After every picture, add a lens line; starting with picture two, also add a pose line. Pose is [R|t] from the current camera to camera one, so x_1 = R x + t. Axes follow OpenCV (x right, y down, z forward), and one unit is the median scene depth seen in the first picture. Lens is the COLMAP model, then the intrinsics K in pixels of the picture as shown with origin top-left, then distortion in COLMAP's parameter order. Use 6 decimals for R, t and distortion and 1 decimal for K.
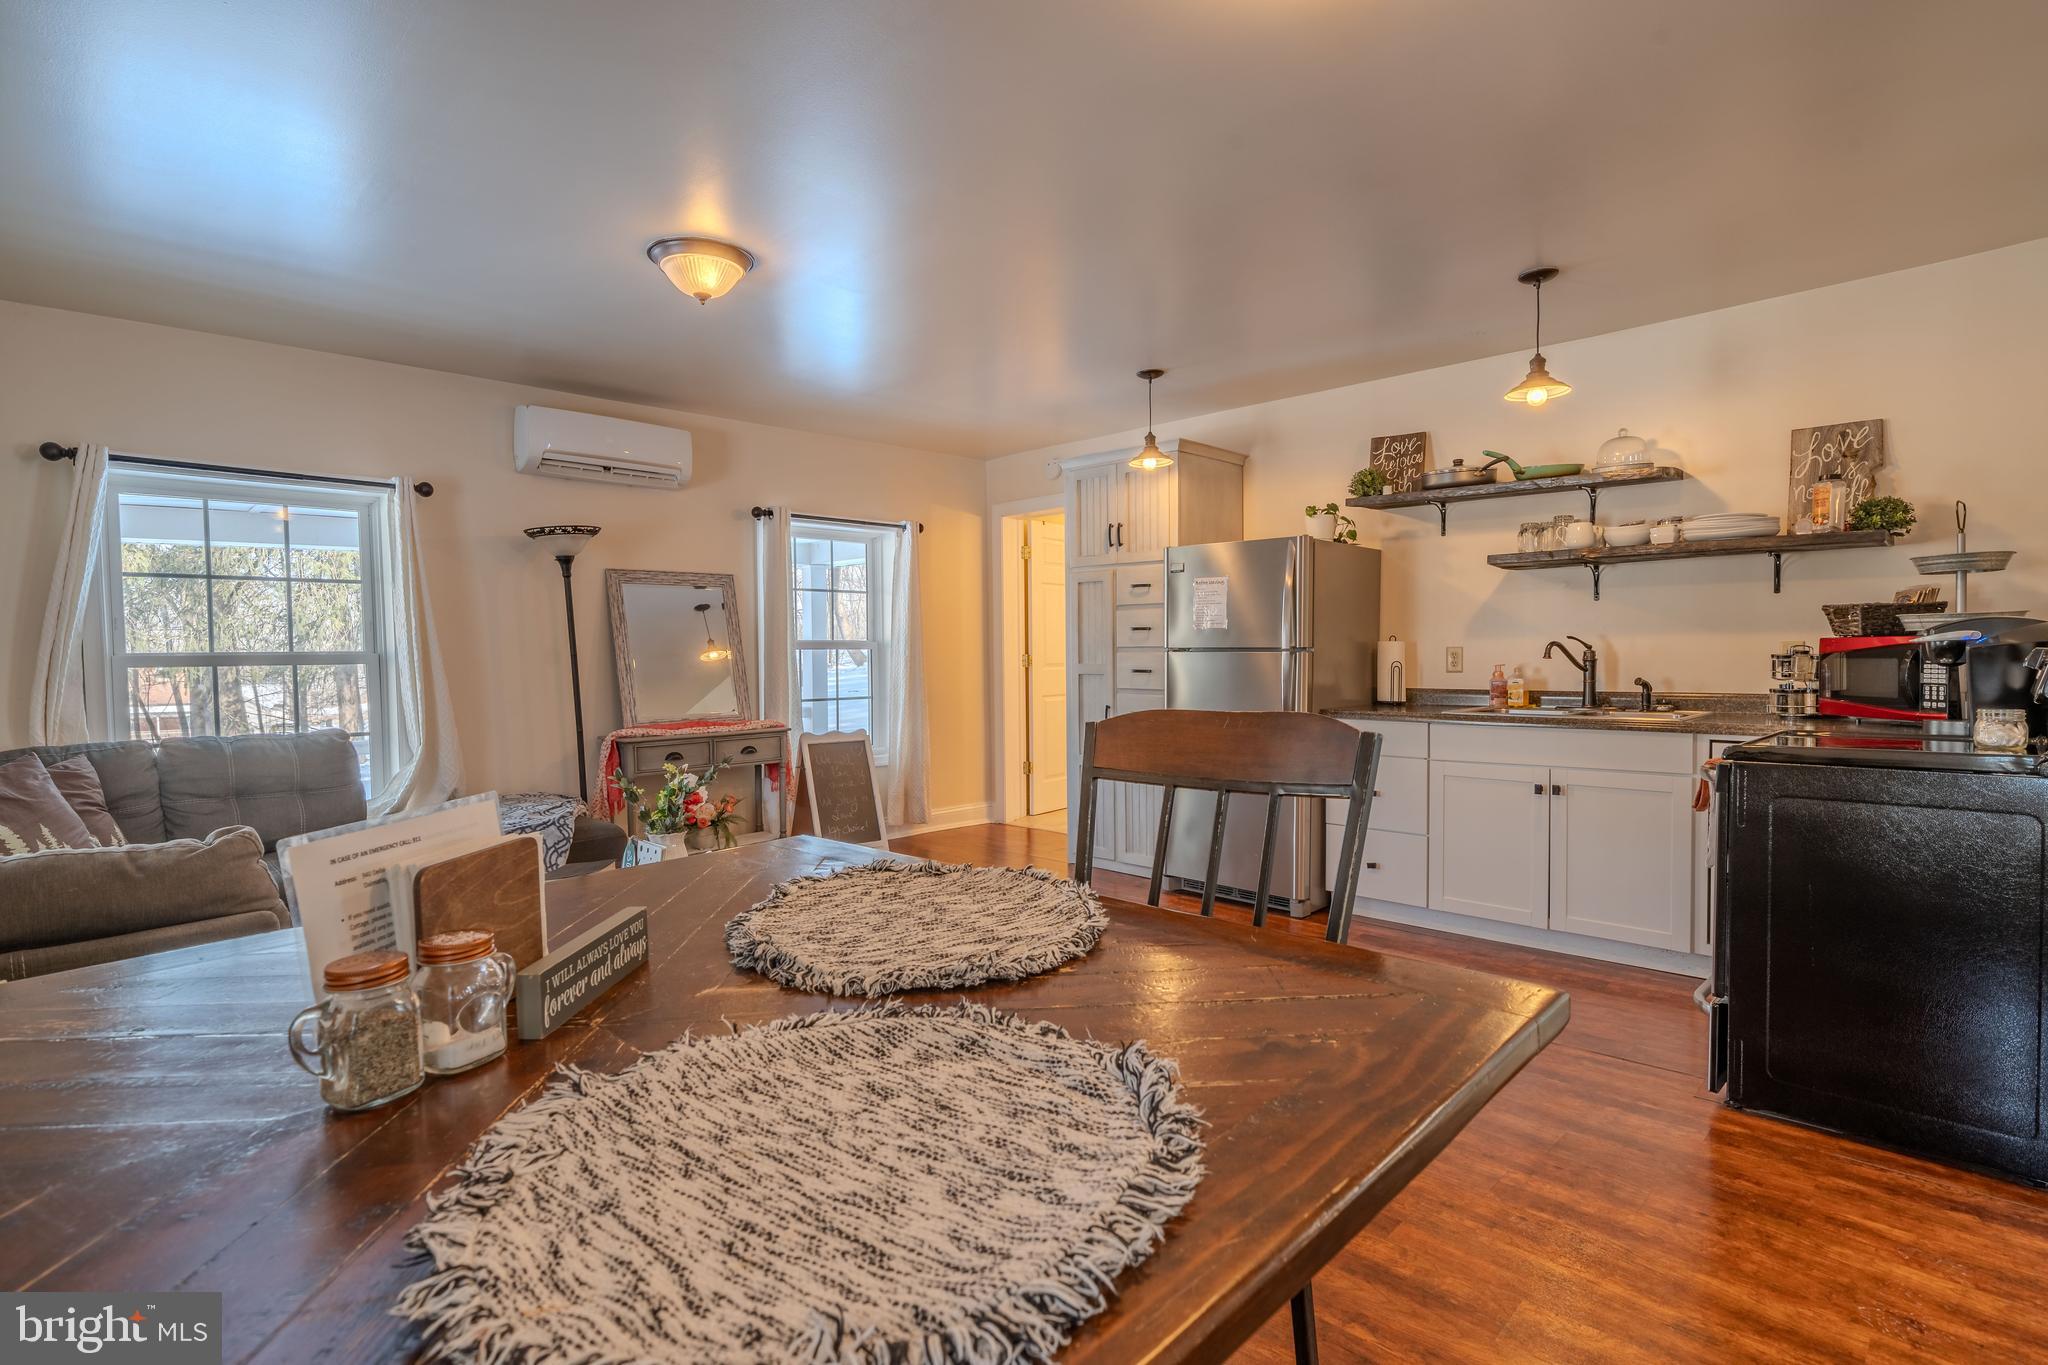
lens RADIAL K [[994.2, 0, 1024.0], [0, 994.2, 682.5], [0, 0, 1]] dist [-0.000427, -0.000101]
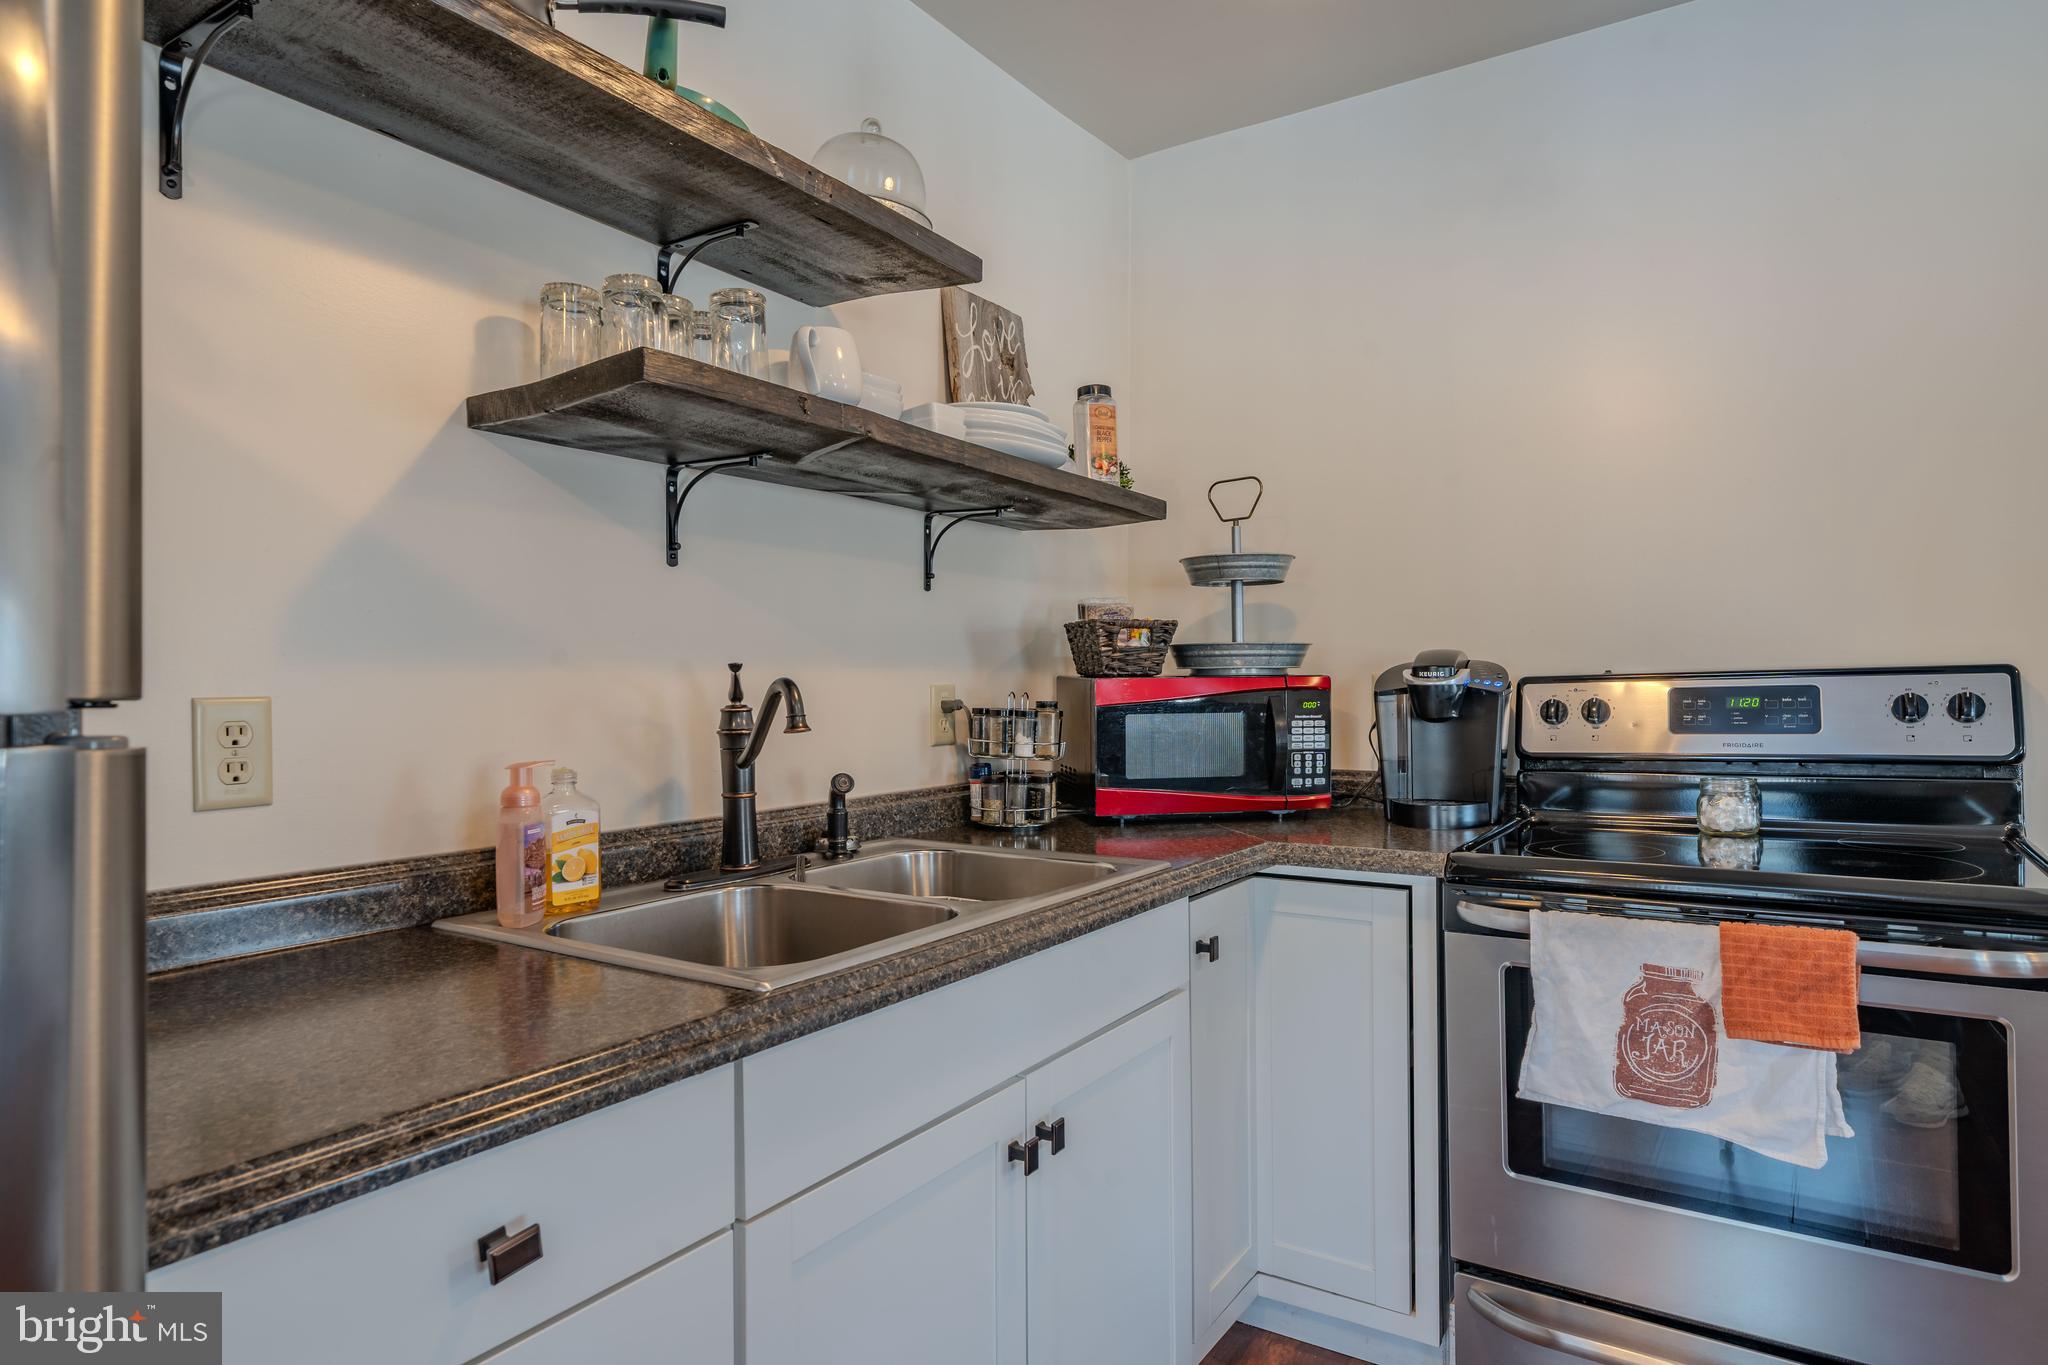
lens RADIAL K [[1162.5, 0, 1024.0], [0, 1162.5, 682.5], [0, 0, 1]] dist [-0.000522, -0.000076]
pose [[-0.177778, 0.010761, 0.984012, 0.057705], [0.039677, 0.999206, -0.003759, -0.013757], [-0.983270, 0.038374, -0.178064, 0.383564]]
